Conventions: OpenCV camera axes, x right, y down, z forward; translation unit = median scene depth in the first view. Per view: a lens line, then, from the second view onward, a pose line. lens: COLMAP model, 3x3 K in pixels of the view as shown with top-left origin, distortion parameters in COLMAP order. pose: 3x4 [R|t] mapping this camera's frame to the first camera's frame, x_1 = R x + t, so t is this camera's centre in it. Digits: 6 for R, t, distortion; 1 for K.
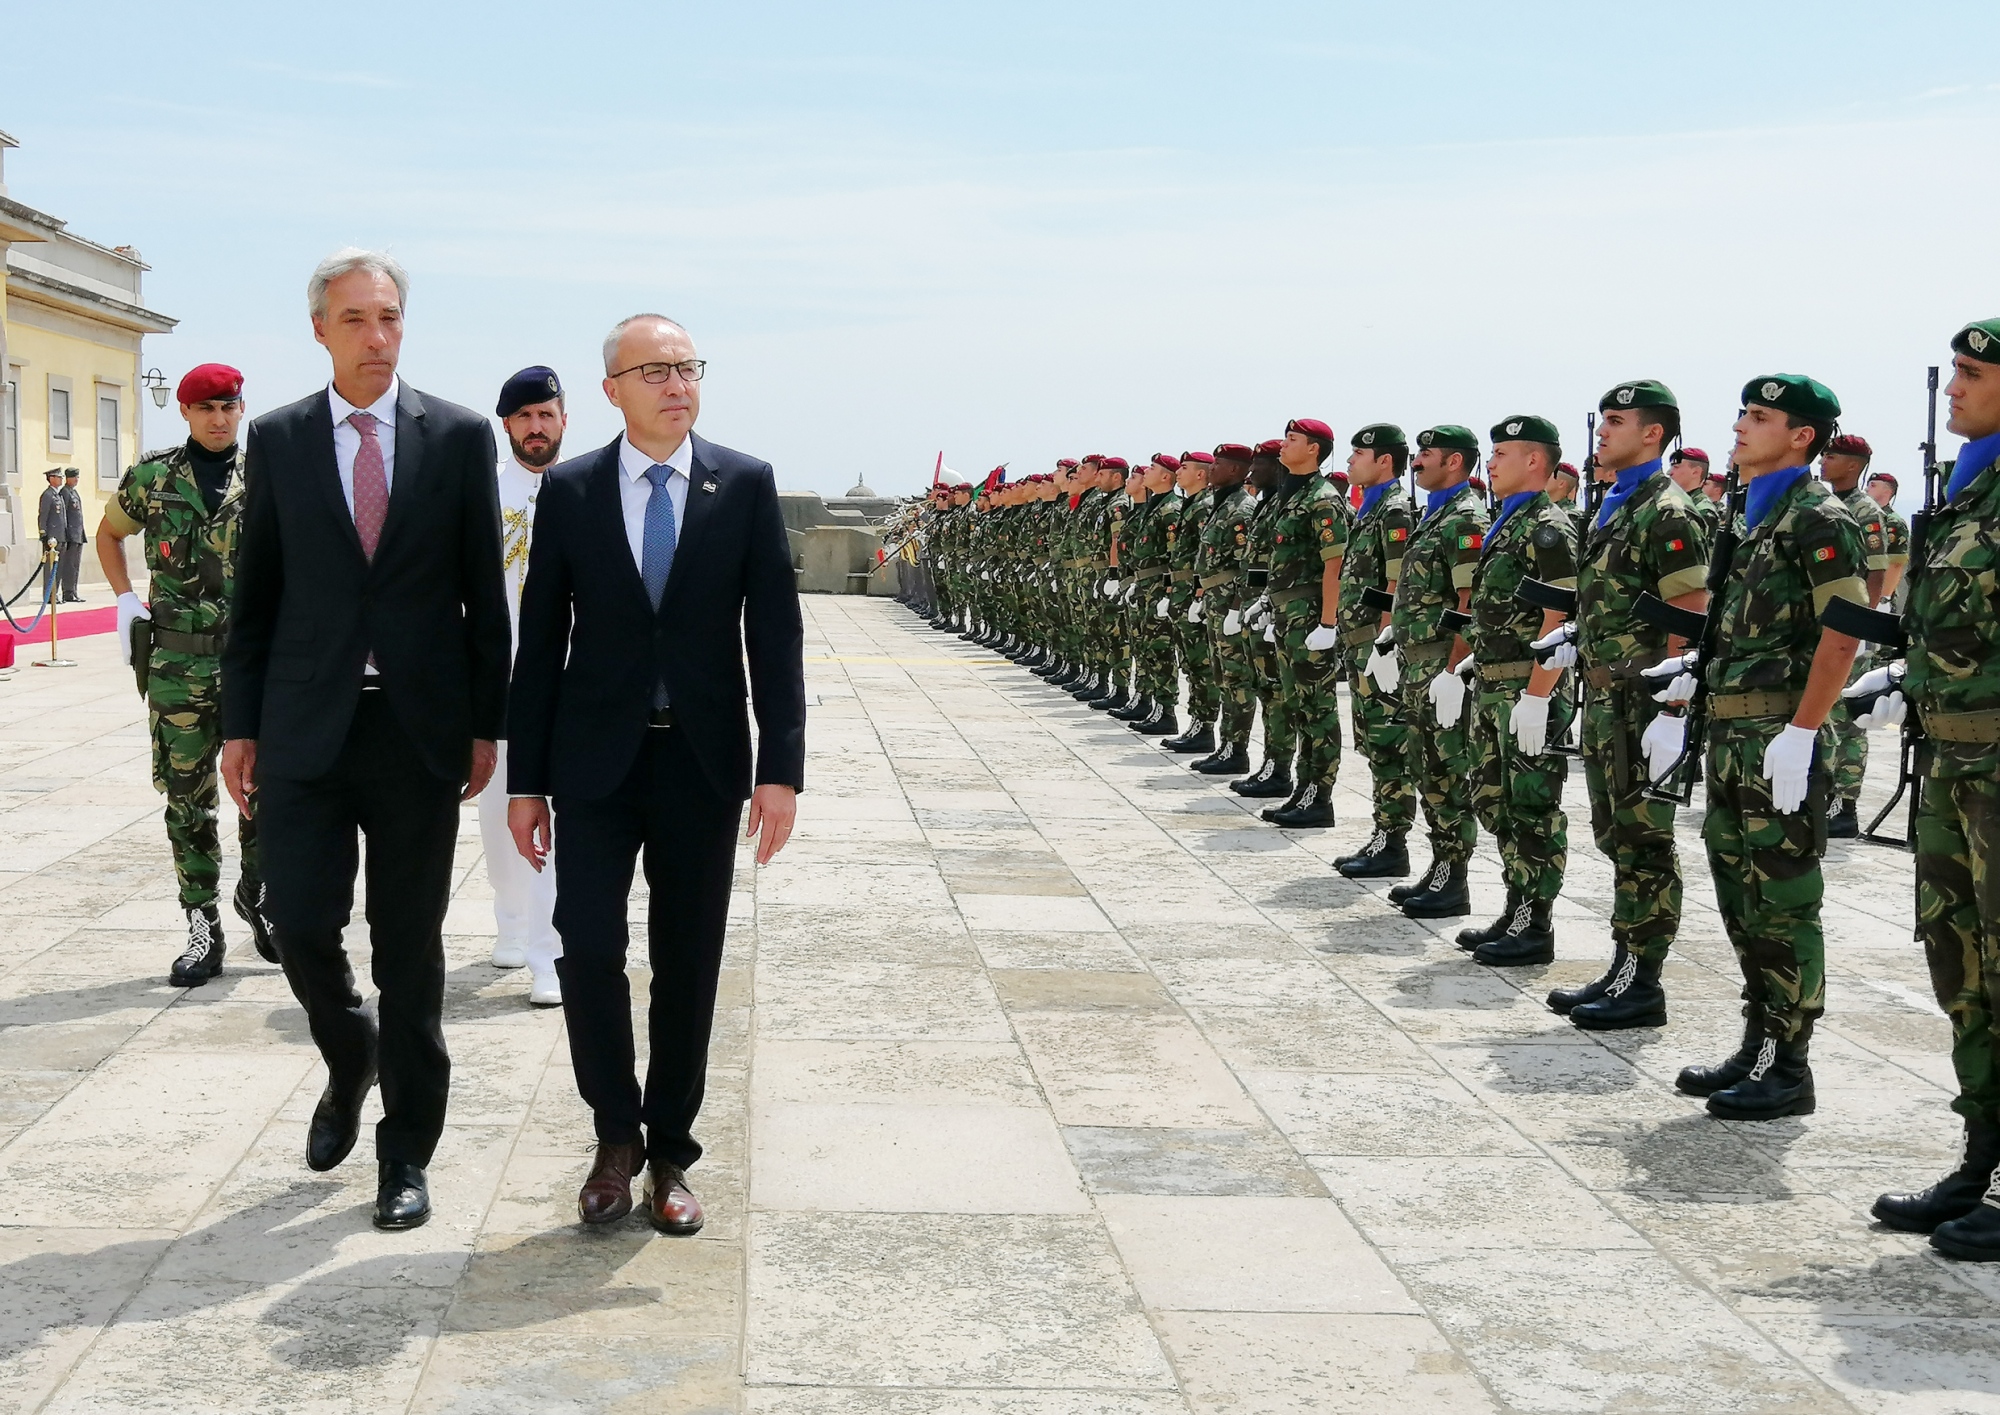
lens RADIAL K [[2616.0, 0, 1000.1], [0, 2616.0, 843.4], [0, 0, 1]] dist [-0.102020, 0.399833]
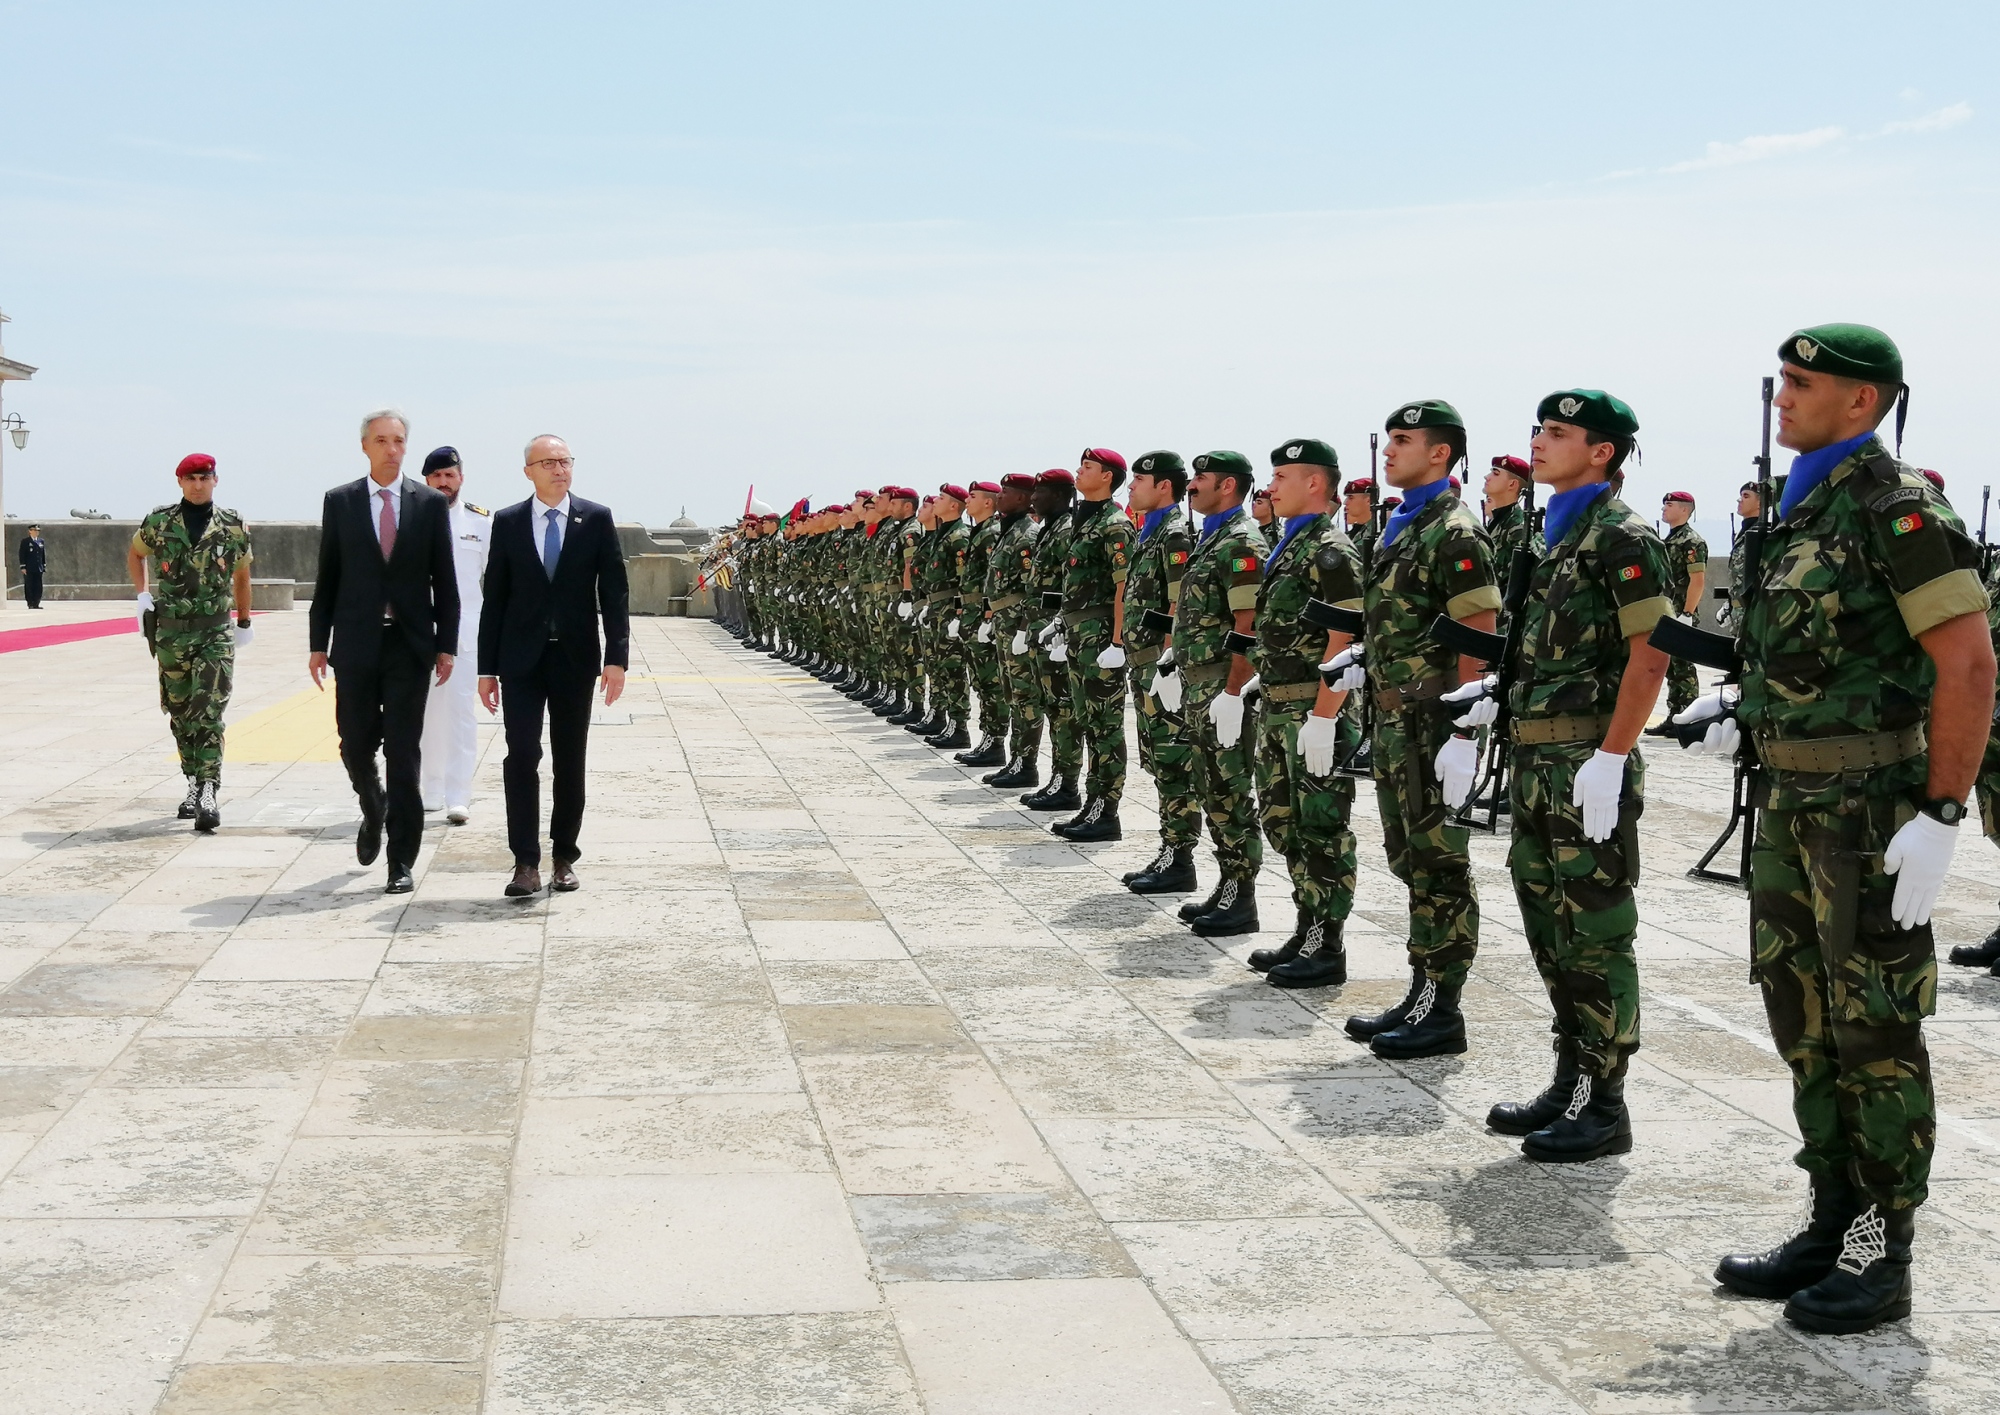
lens RADIAL K [[2359.4, 0, 1000.7], [0, 2359.4, 851.1], [0, 0, 1]] dist [0.016591, 0.262005]
pose [[0.996689, -0.017526, 0.079393, 0.009995], [0.017126, 0.999837, 0.005712, -0.015105], [-0.079480, -0.004333, 0.996827, 0.124761]]
